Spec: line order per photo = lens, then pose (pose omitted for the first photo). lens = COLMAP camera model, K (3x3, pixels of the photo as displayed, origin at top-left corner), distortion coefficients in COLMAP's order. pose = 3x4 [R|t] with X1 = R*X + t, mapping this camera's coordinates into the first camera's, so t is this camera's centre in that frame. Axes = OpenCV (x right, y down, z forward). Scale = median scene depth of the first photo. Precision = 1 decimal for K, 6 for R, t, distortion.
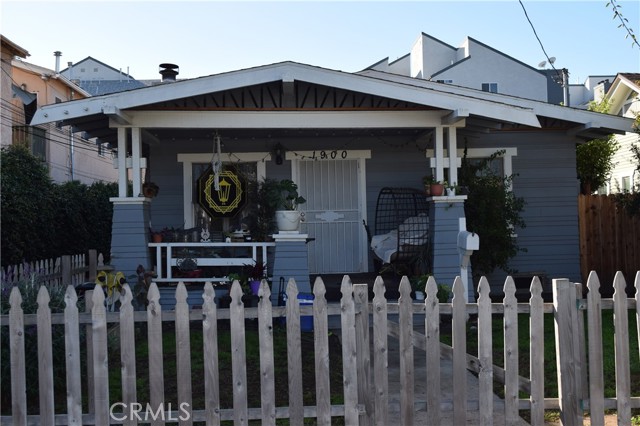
lens RADIAL K [[754.9, 0, 320.0], [0, 754.9, 213.0], [0, 0, 1]] dist [-0.052088, -0.026302]
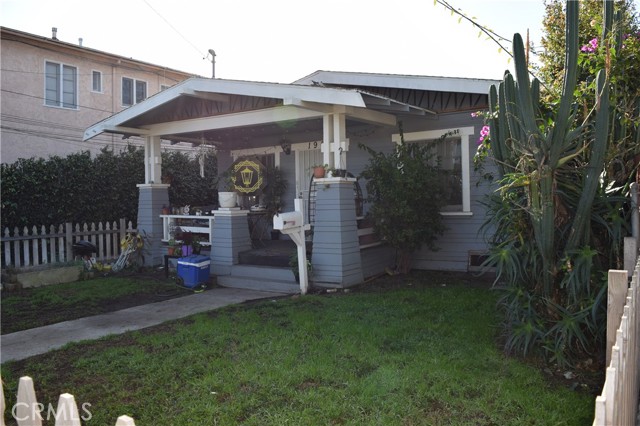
lens RADIAL K [[505.5, 0, 320.0], [0, 505.5, 208.4], [0, 0, 1]] dist [-0.094618, 0.022066]
pose [[0.800600, 0.014231, -0.599030, 0.600726], [0.011540, 0.999166, 0.039161, -0.007175], [0.599088, -0.038265, 0.799769, 0.406053]]
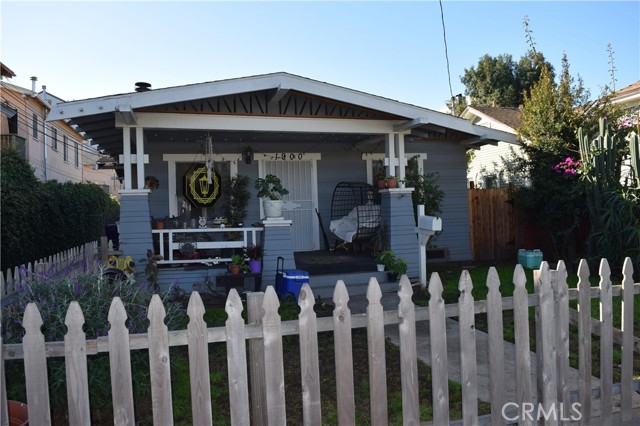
lens RADIAL K [[505.5, 0, 320.0], [0, 505.5, 208.4], [0, 0, 1]] dist [-0.094618, 0.022066]
pose [[0.973631, -0.008678, 0.227963, -0.152258], [0.007959, 0.999960, 0.004073, 0.006699], [-0.227989, -0.002151, 0.973661, 0.210035]]
